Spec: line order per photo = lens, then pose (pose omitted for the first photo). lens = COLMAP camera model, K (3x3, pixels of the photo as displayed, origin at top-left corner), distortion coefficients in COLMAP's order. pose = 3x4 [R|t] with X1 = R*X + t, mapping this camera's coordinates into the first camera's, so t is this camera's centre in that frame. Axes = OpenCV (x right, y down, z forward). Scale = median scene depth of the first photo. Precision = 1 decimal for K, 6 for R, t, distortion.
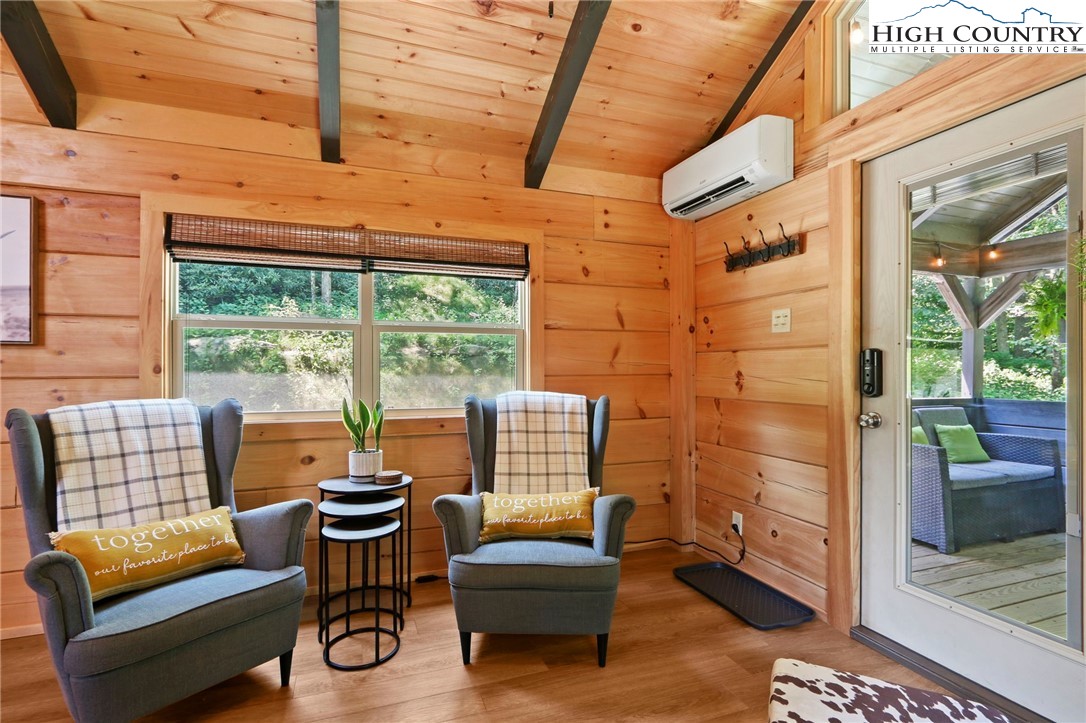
lens RADIAL K [[515.8, 0, 547.0], [0, 515.8, 357.5], [0, 0, 1]] dist [0.001022, -0.000173]
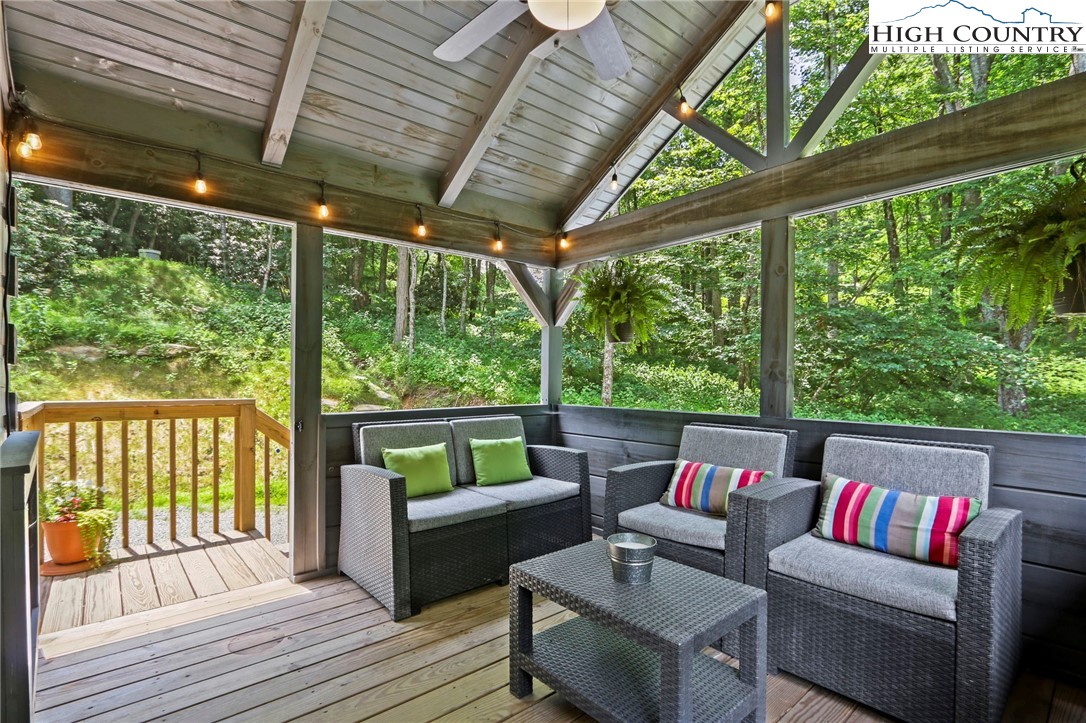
lens RADIAL K [[515.8, 0, 536.7], [0, 515.8, 365.4], [0, 0, 1]] dist [0.001022, -0.000173]
pose [[0.944785, 0.002064, 0.327685, 0.543853], [-0.004191, 0.999974, 0.005786, 0.006908], [-0.327664, -0.006839, 0.944769, 0.179126]]
